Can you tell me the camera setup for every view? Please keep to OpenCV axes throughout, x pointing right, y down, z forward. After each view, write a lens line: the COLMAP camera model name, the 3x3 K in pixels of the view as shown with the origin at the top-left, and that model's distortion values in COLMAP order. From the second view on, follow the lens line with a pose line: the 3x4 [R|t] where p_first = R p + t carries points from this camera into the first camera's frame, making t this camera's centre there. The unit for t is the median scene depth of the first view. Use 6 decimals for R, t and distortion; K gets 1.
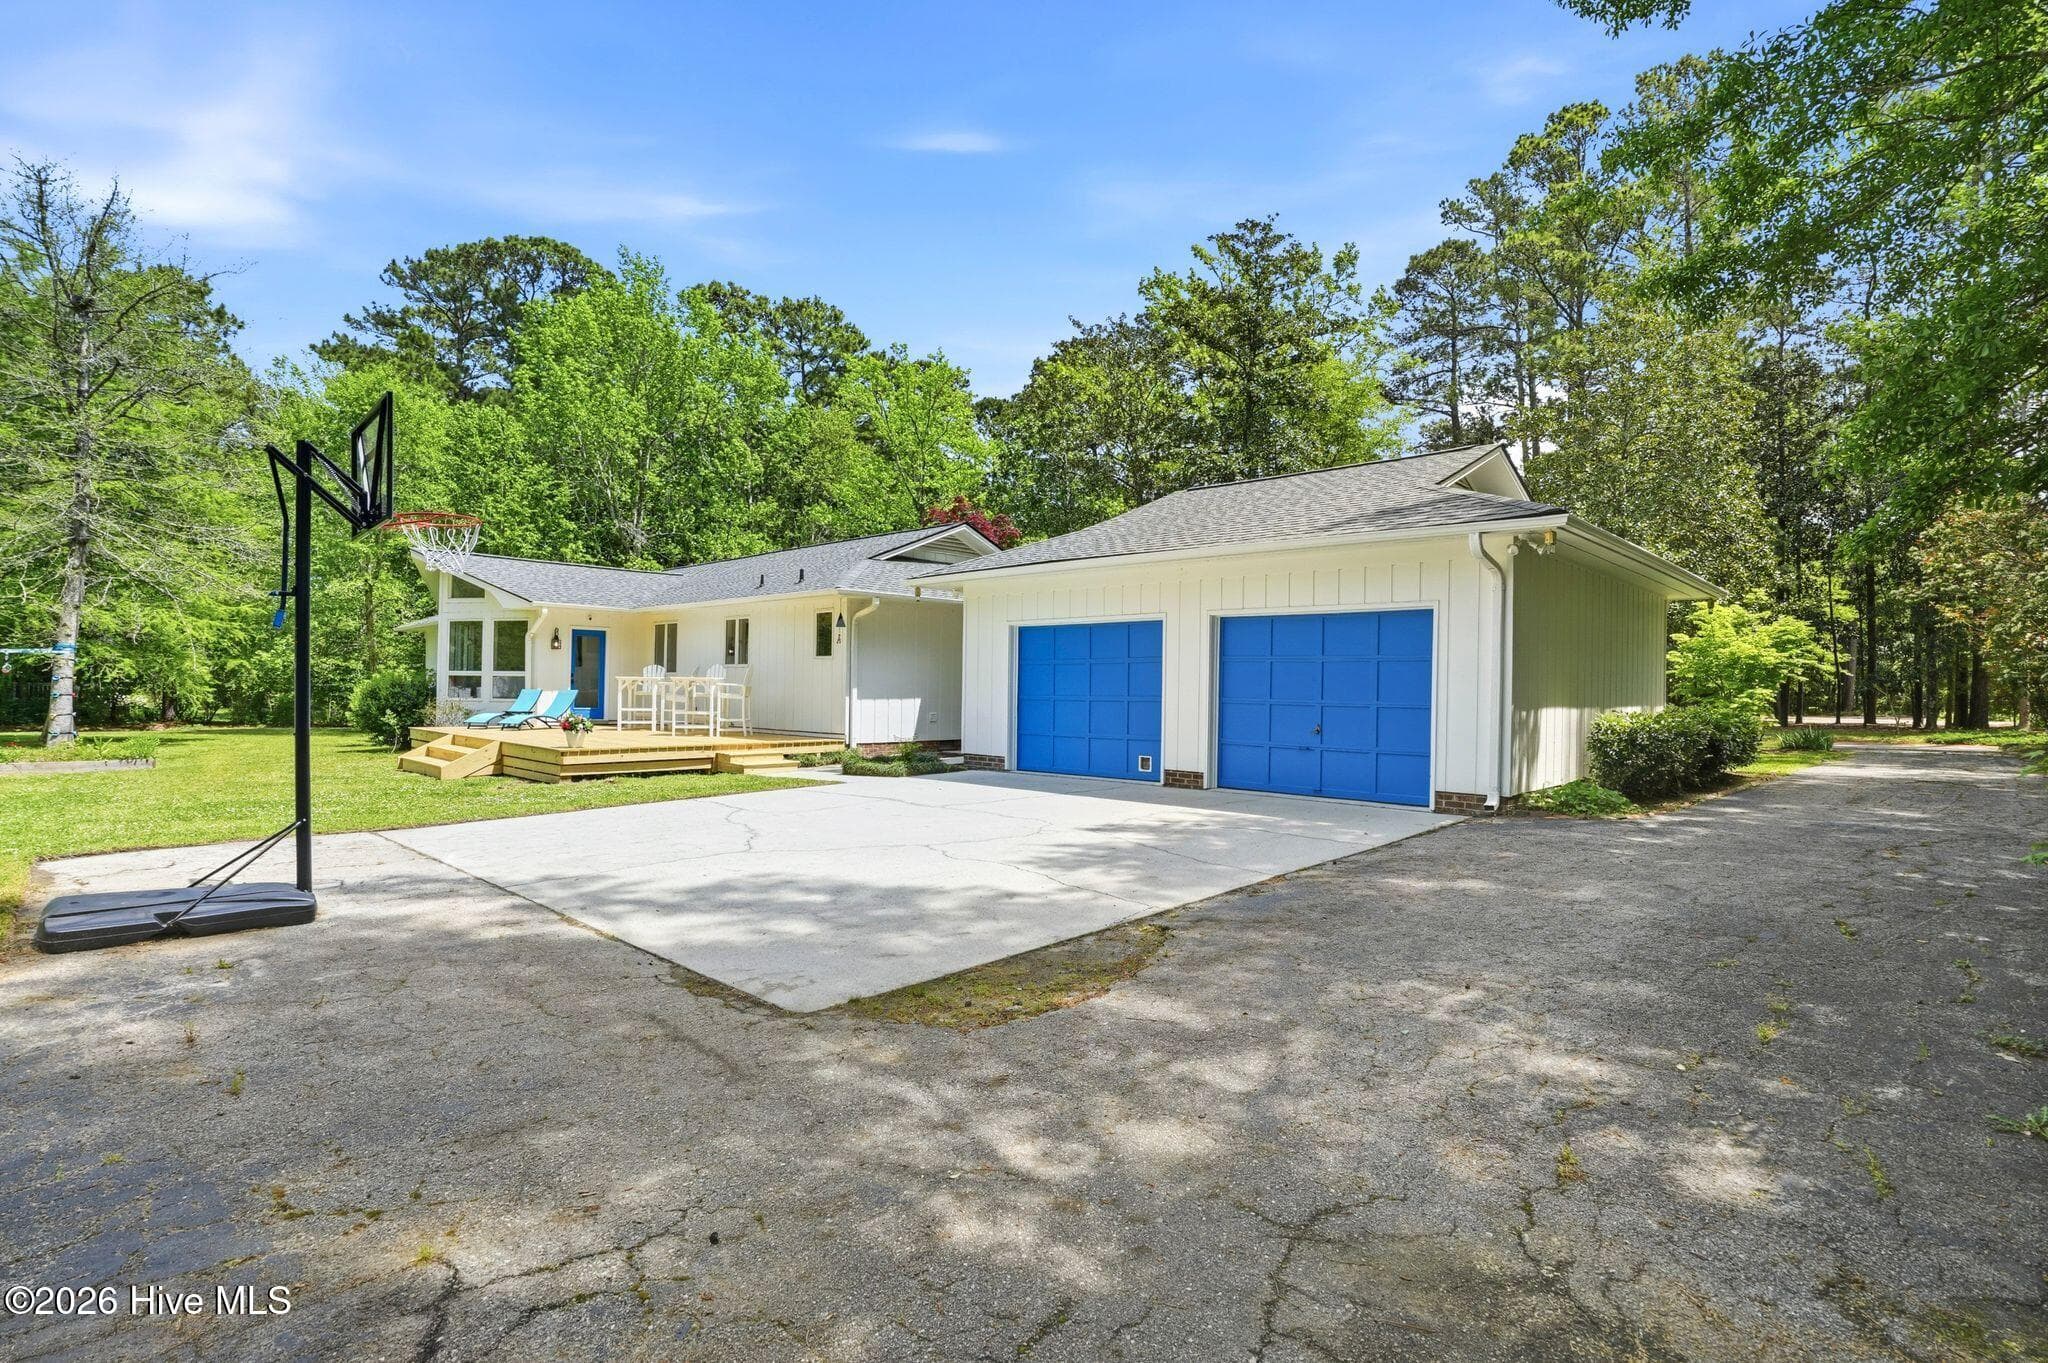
lens RADIAL K [[943.7, 0, 1041.6], [0, 943.7, 680.8], [0, 0, 1]] dist [-0.031615, 0.000638]
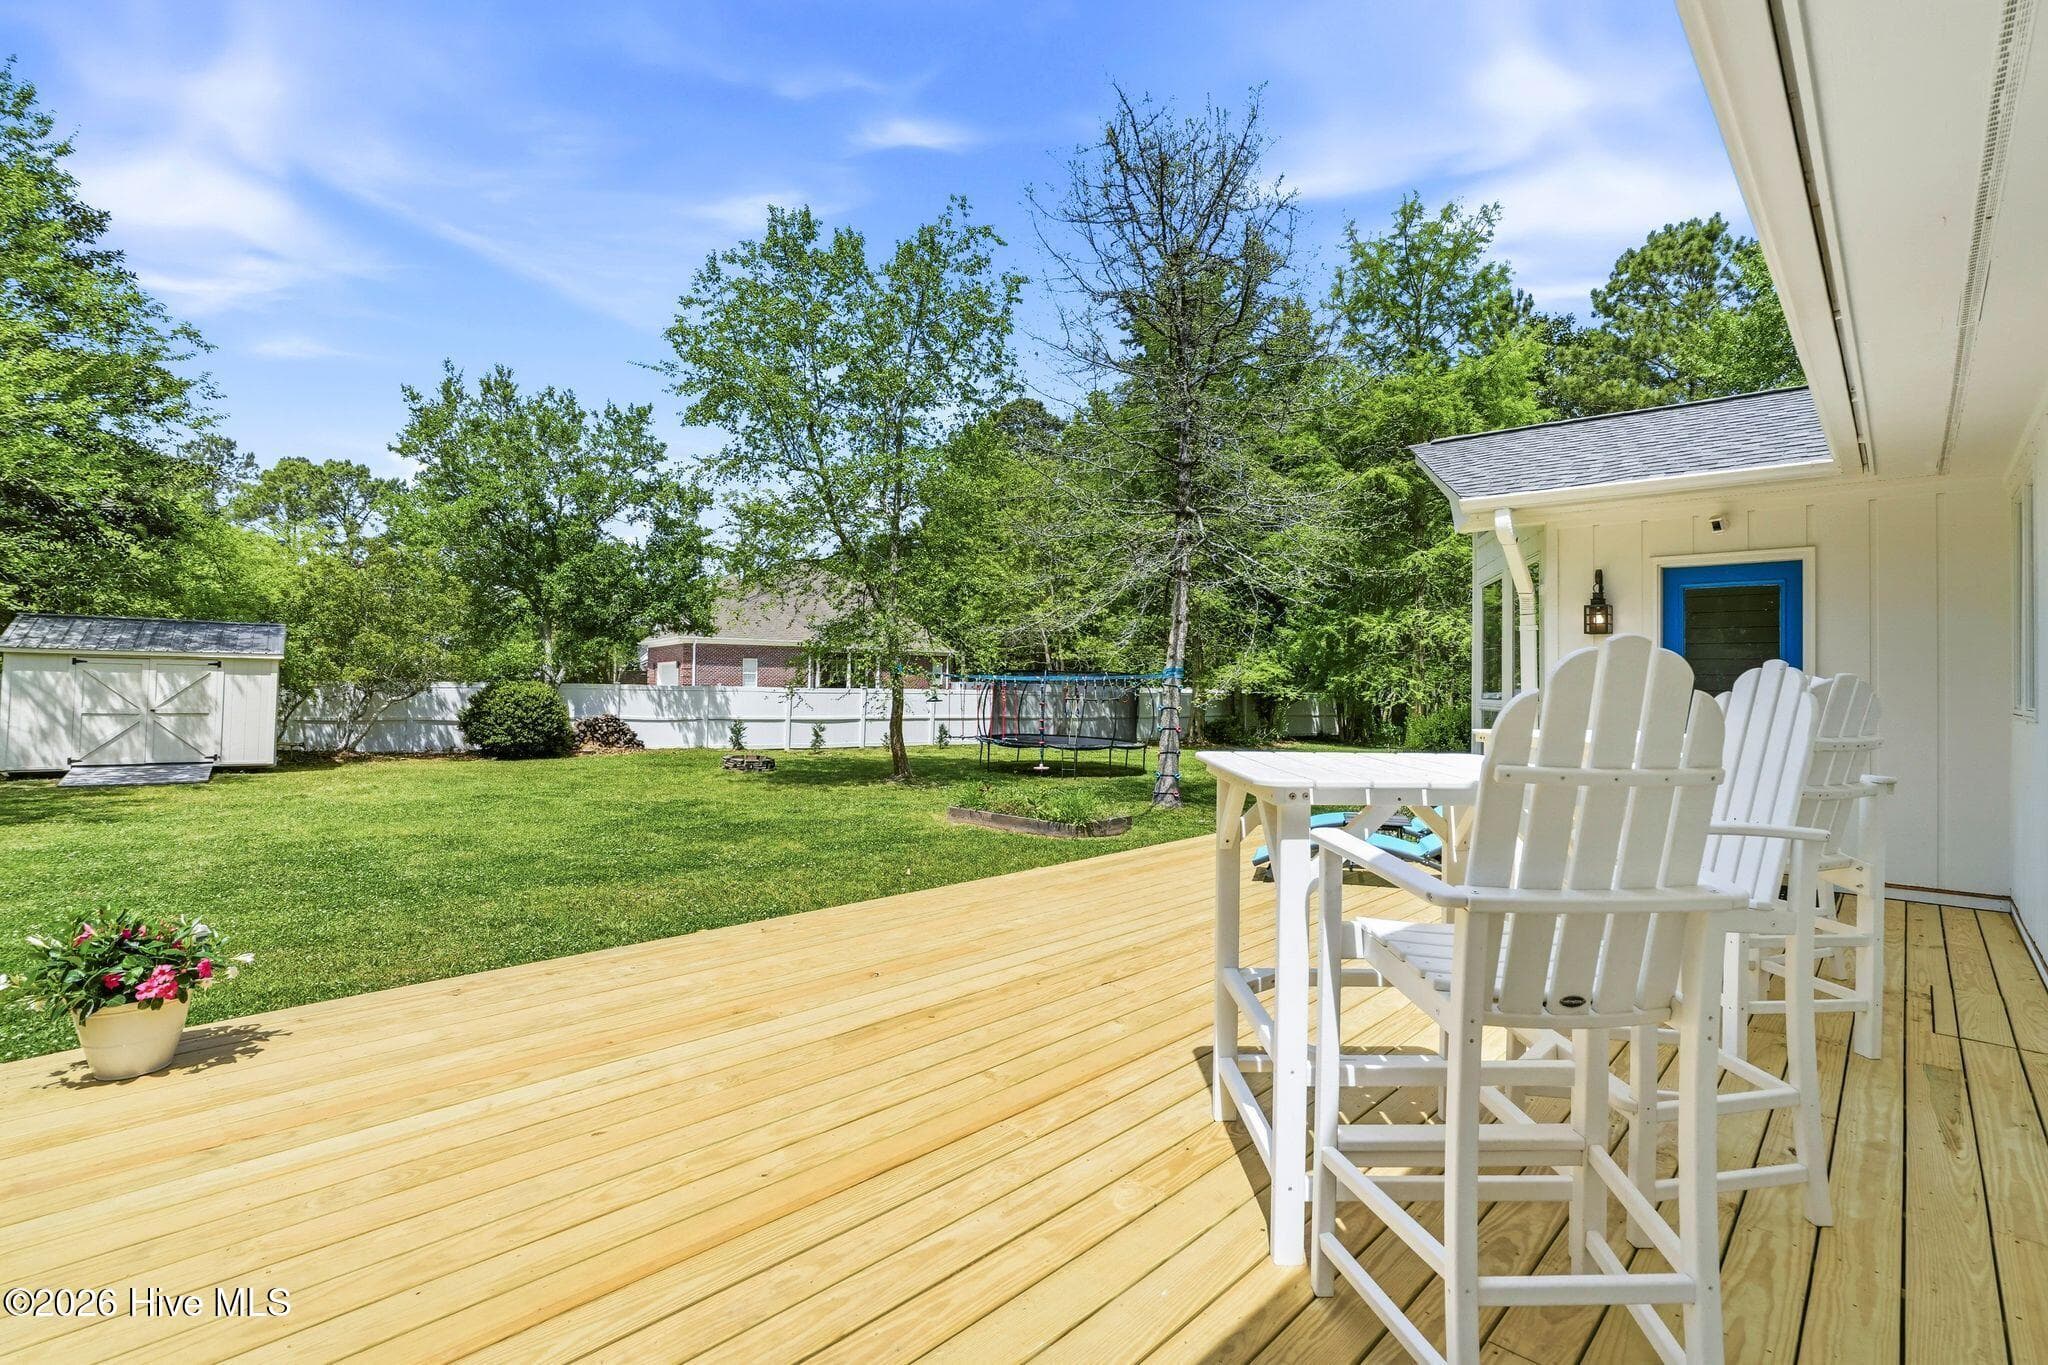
lens RADIAL K [[952.6, 0, 1019.8], [0, 952.6, 667.5], [0, 0, 1]] dist [-0.027339, 0.000618]
pose [[-0.000519, -0.030534, -0.999534, -0.248296], [-0.001123, 0.999533, -0.030534, -0.014951], [0.999999, 0.001106, -0.000553, 1.065205]]
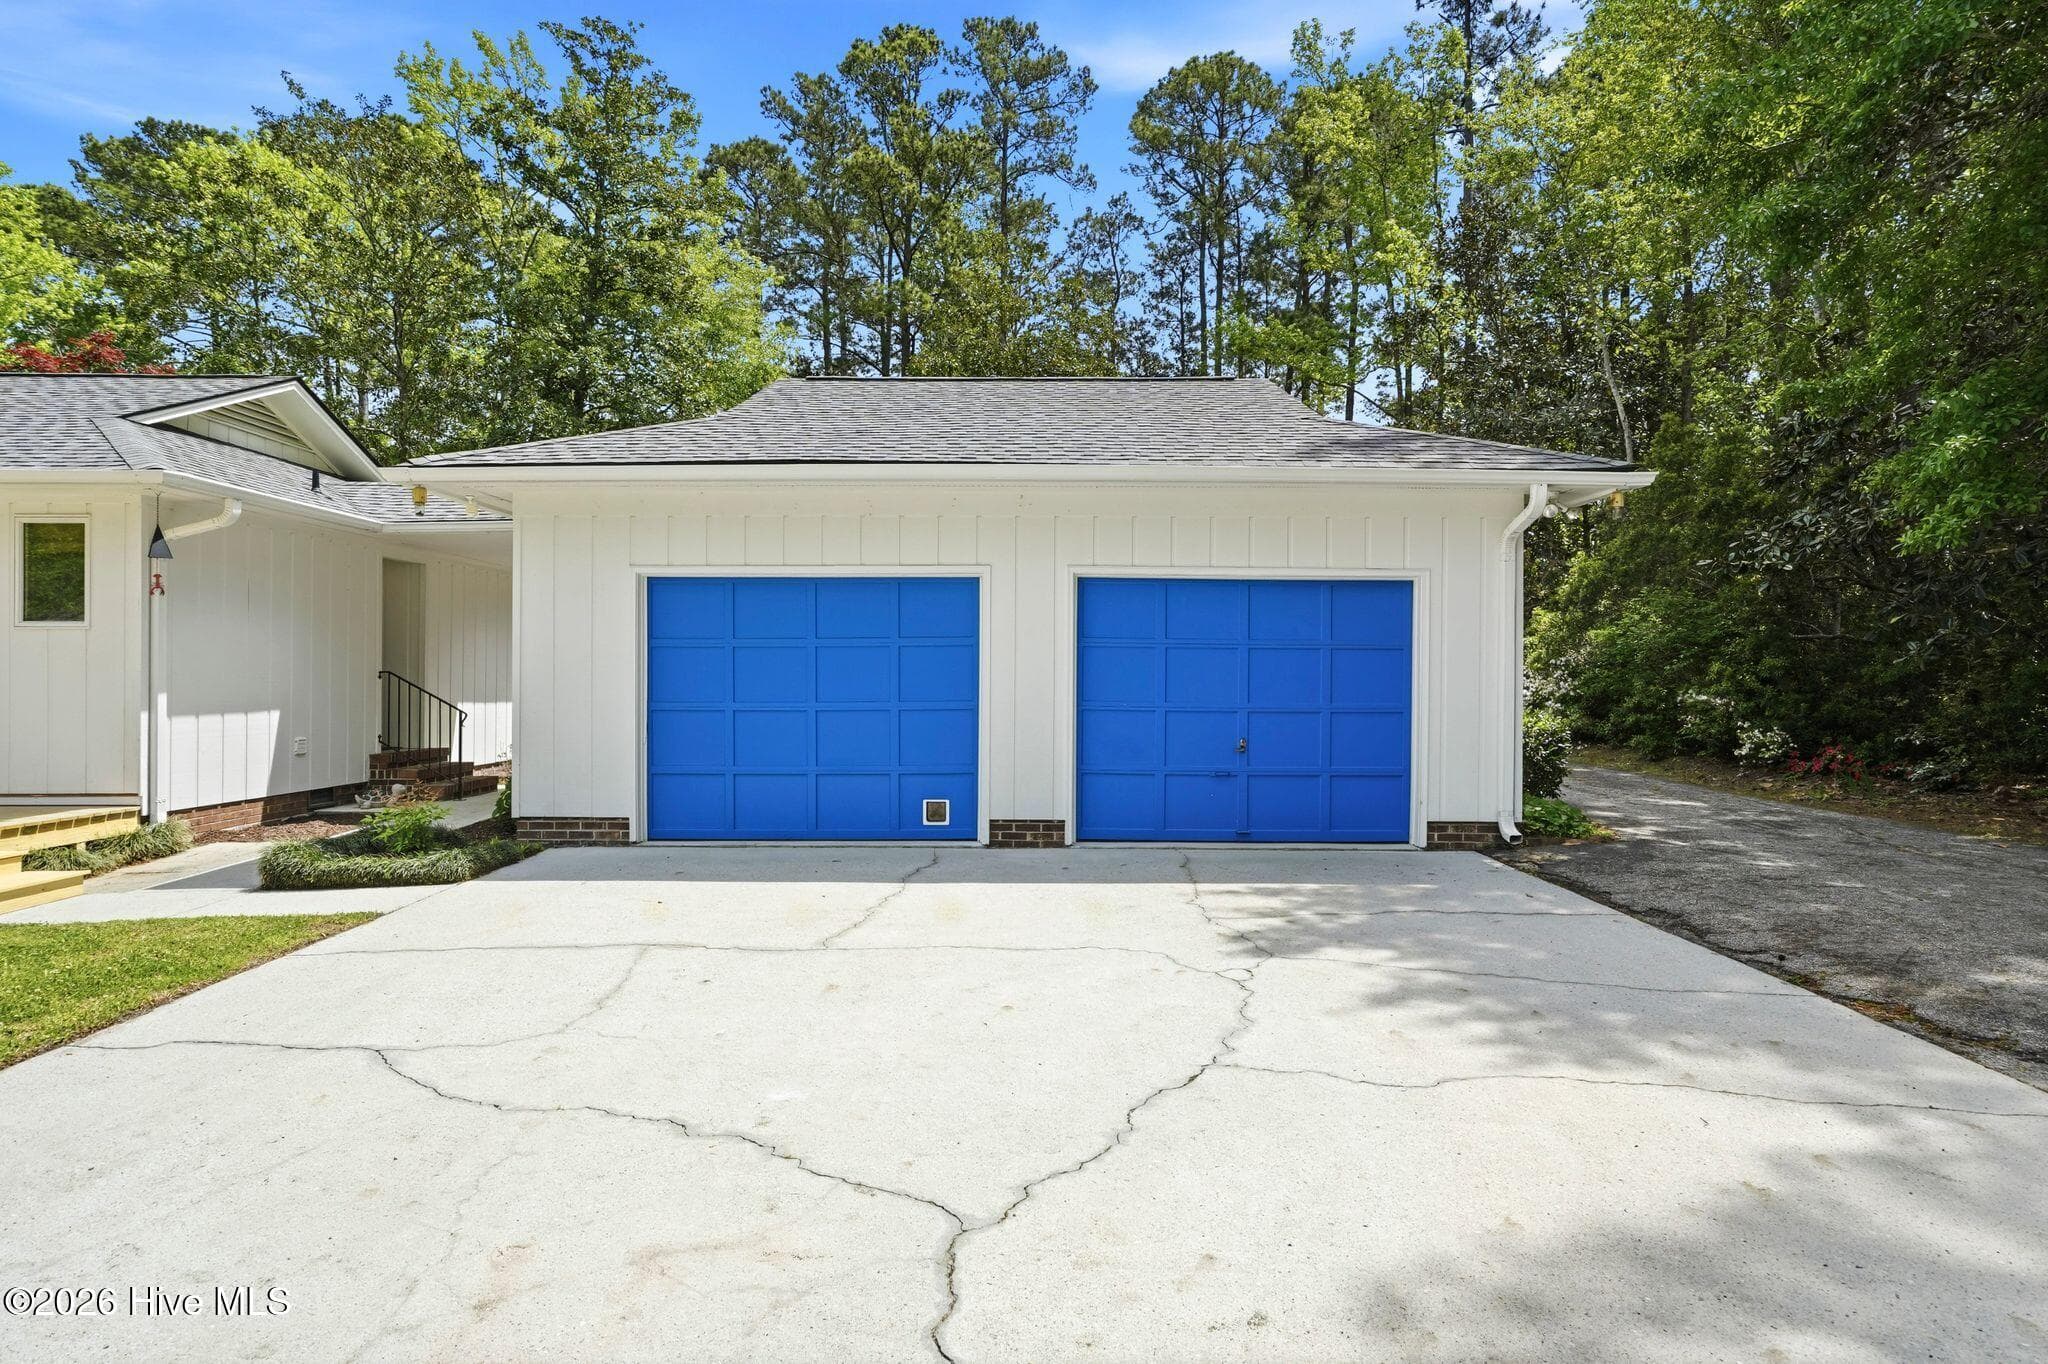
lens RADIAL K [[1132.7, 0, 970.6], [0, 1132.7, 679.0], [0, 0, 1]] dist [-0.037749, 0.036628]
pose [[0.749355, -0.009909, 0.662095, -0.287489], [0.000732, 0.999900, 0.014137, -0.006877], [-0.662168, -0.010109, 0.749287, 0.355411]]
